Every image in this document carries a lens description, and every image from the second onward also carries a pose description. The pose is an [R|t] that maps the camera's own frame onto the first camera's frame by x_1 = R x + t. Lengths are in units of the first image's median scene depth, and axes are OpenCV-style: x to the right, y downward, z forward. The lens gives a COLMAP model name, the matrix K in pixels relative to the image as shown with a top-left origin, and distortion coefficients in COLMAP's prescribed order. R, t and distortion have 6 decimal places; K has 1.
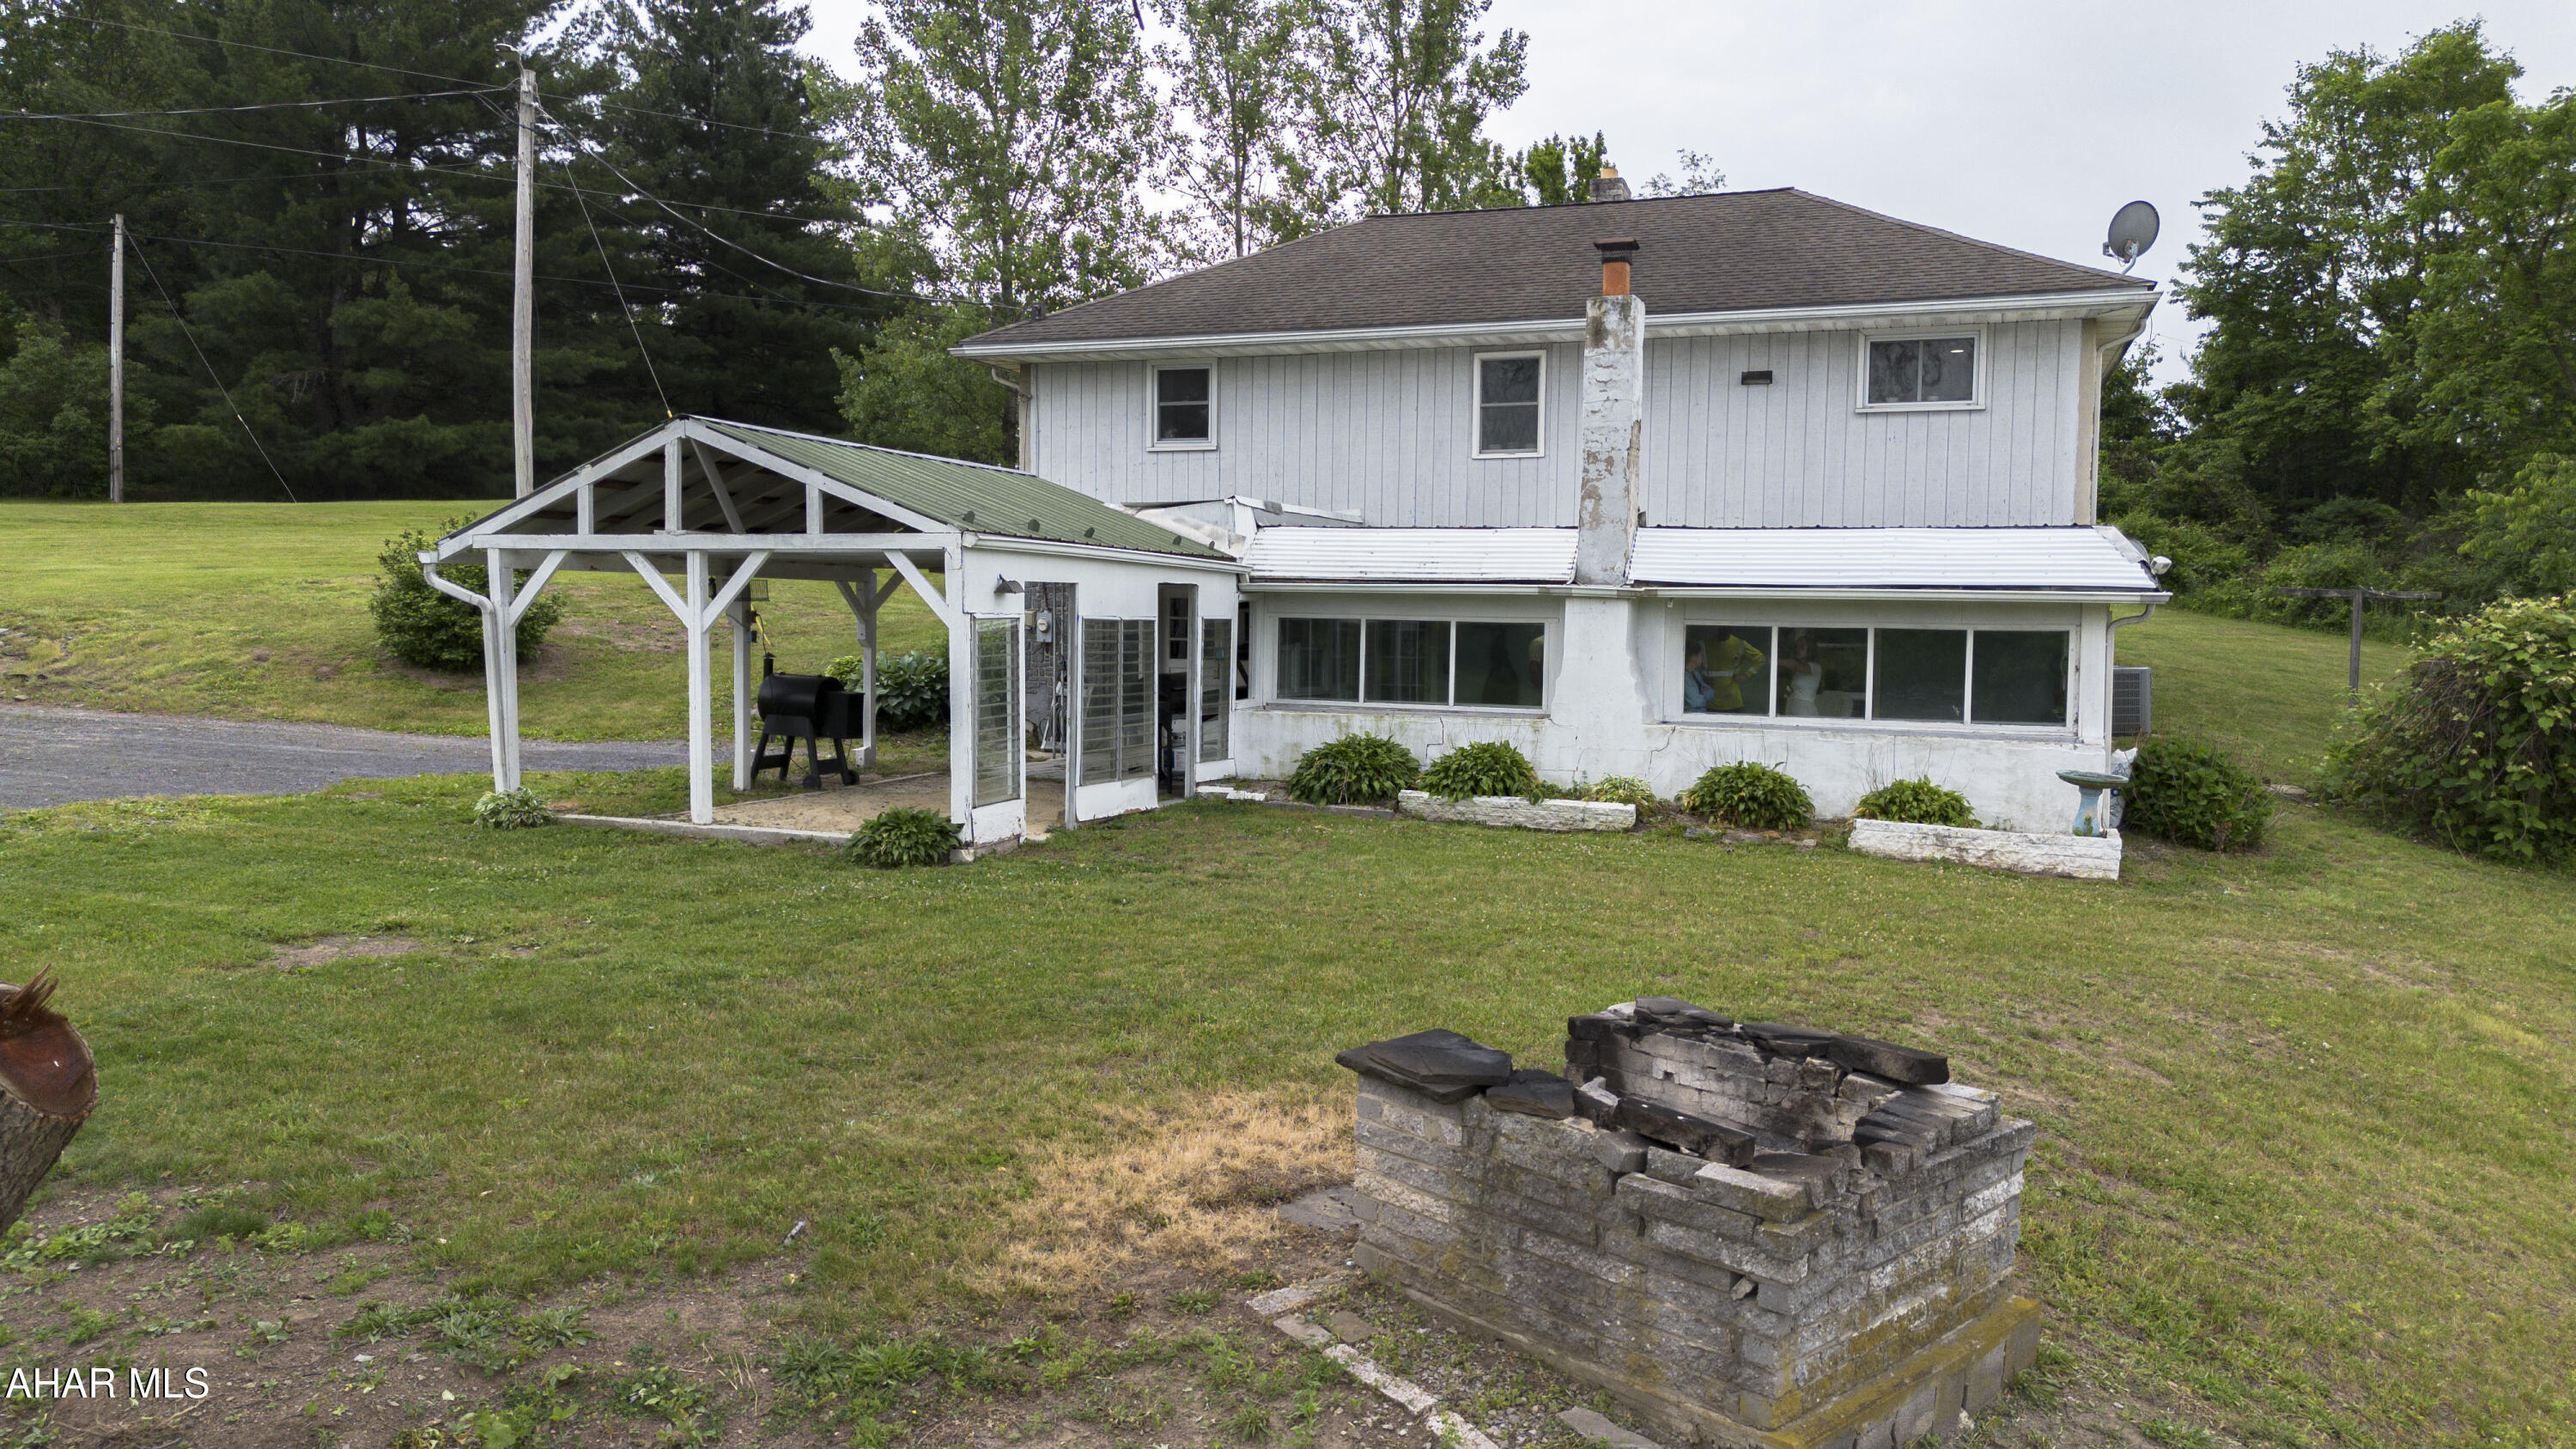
lens RADIAL K [[1827.3, 0, 1288.0], [0, 1827.3, 724.5], [0, 0, 1]] dist [0.162785, -0.414792]
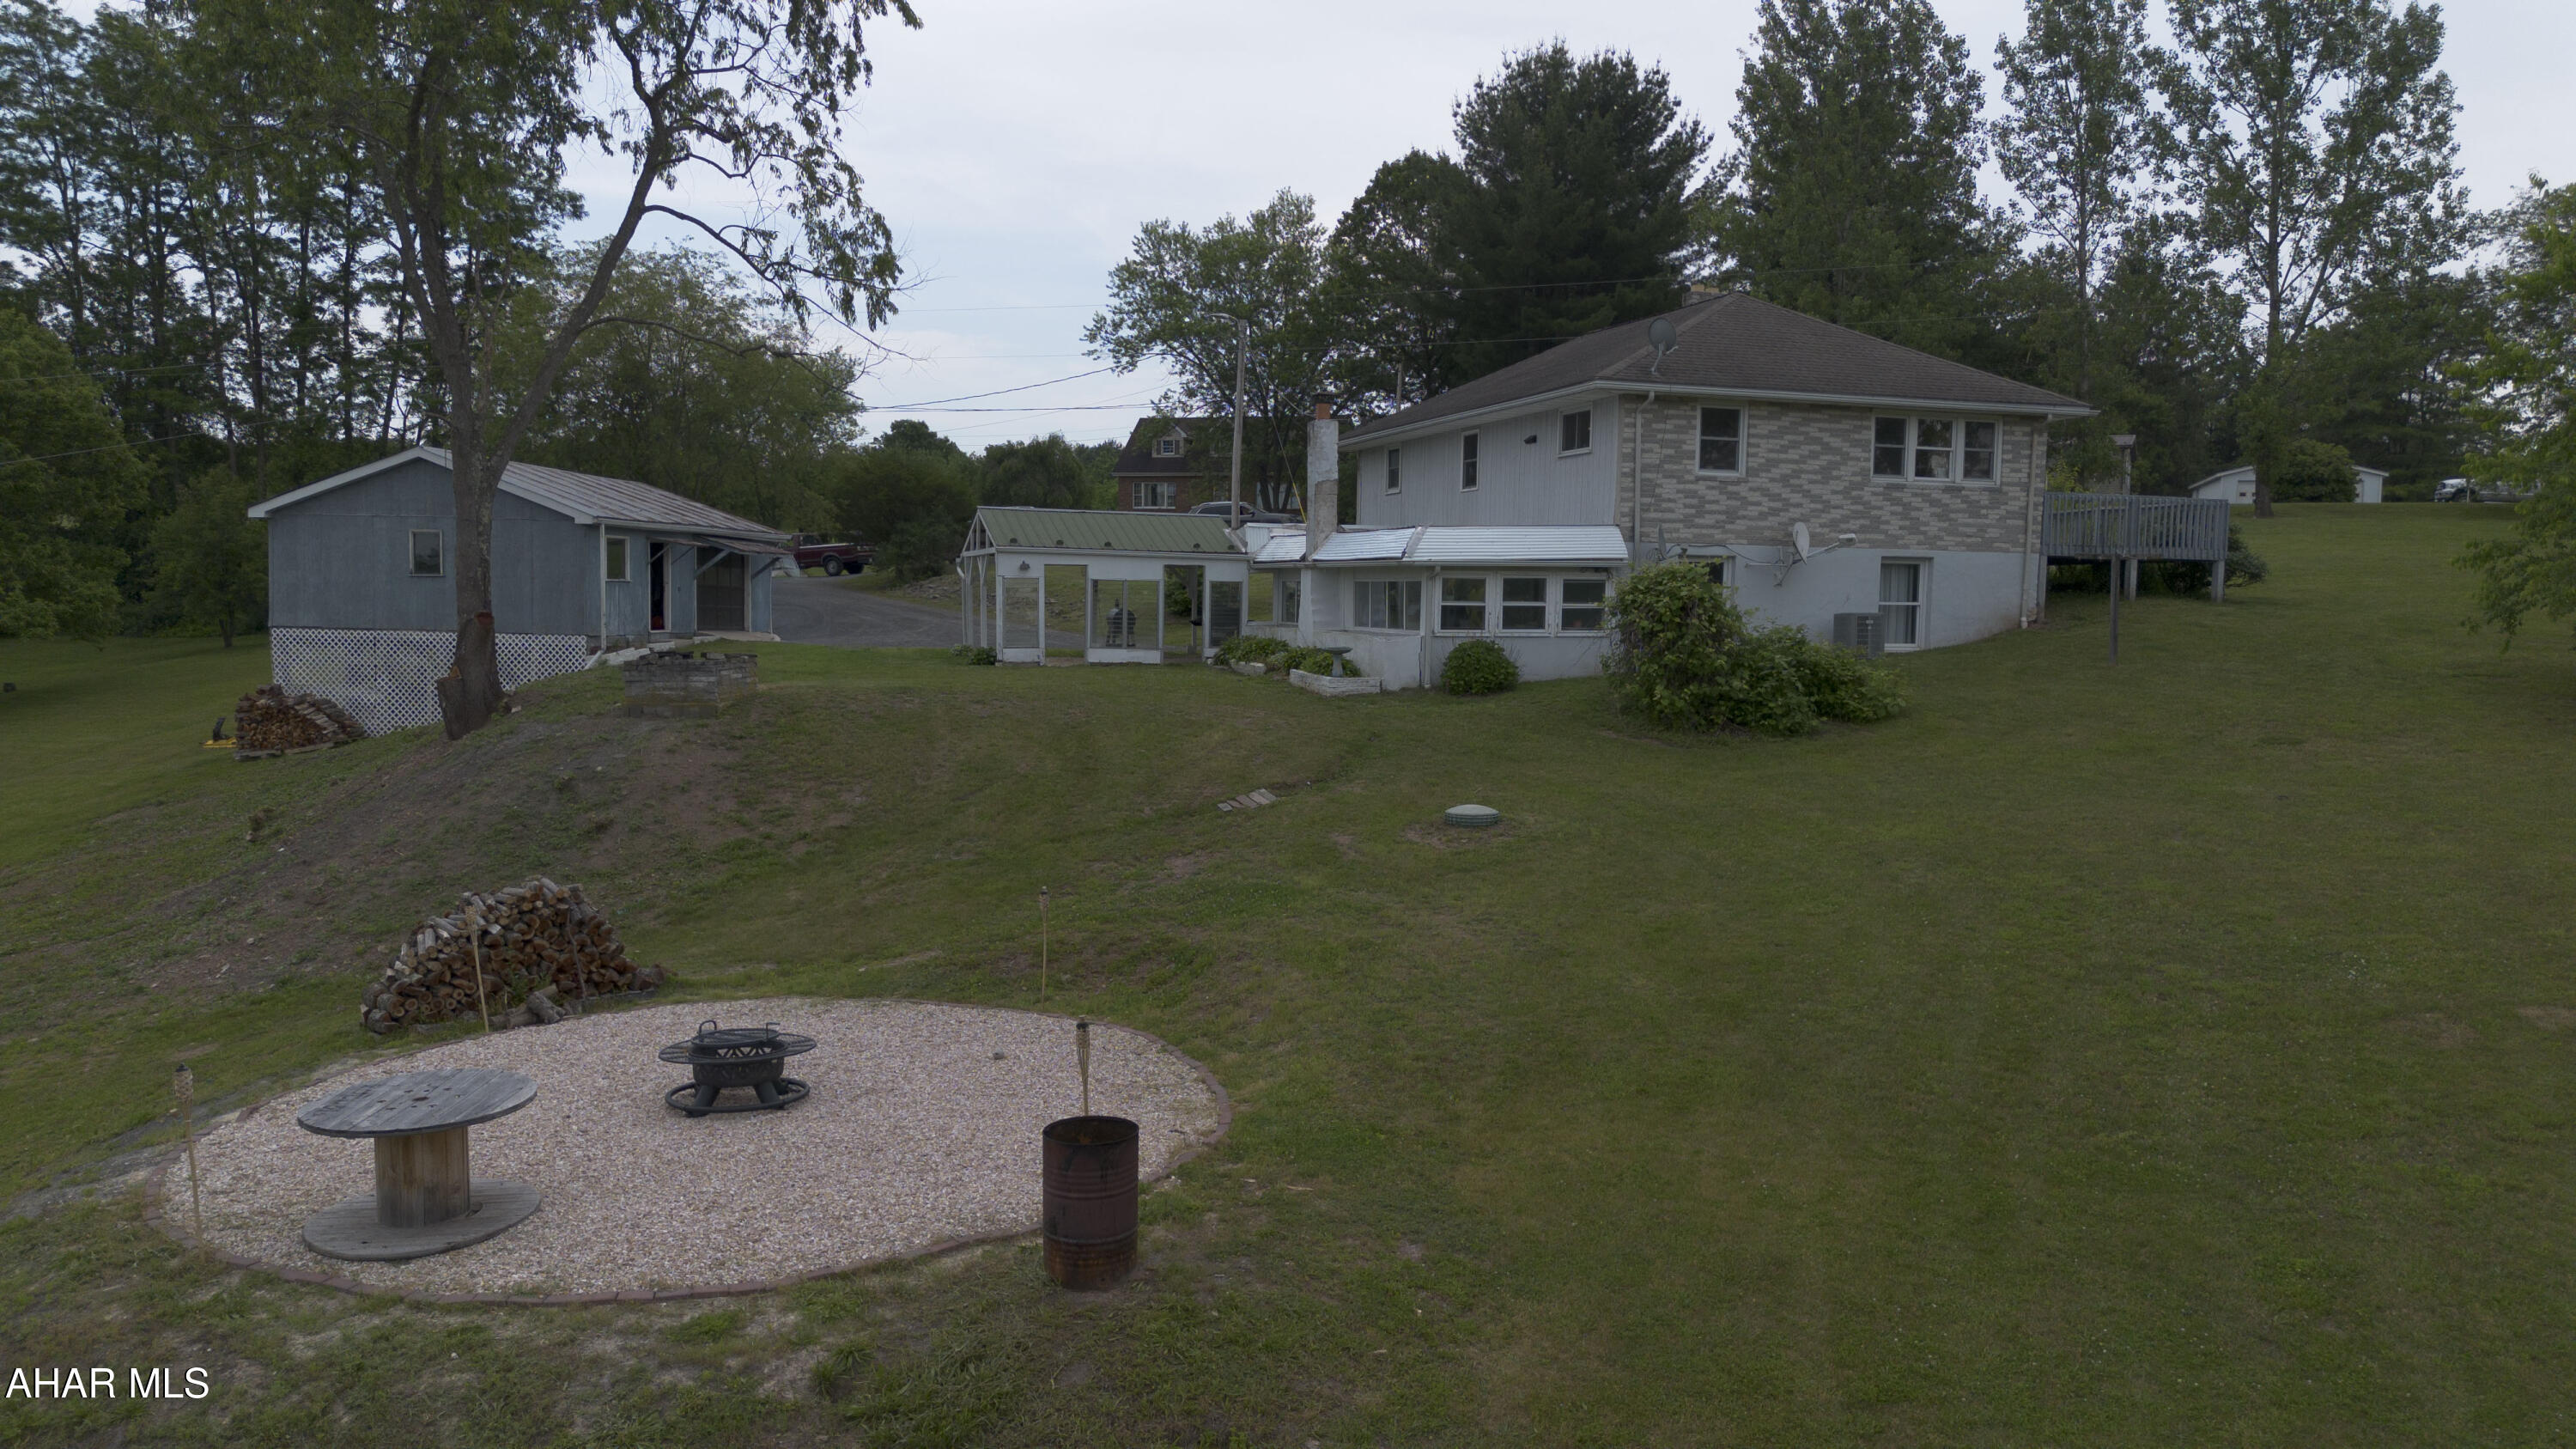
lens RADIAL K [[1827.3, 0, 1288.0], [0, 1827.3, 724.5], [0, 0, 1]] dist [0.162785, -0.414792]
pose [[0.613435, 0.052242, -0.788016, 1.485088], [-0.056377, 0.998161, 0.022287, 0.050033], [0.787731, 0.030755, 0.615252, -0.216483]]
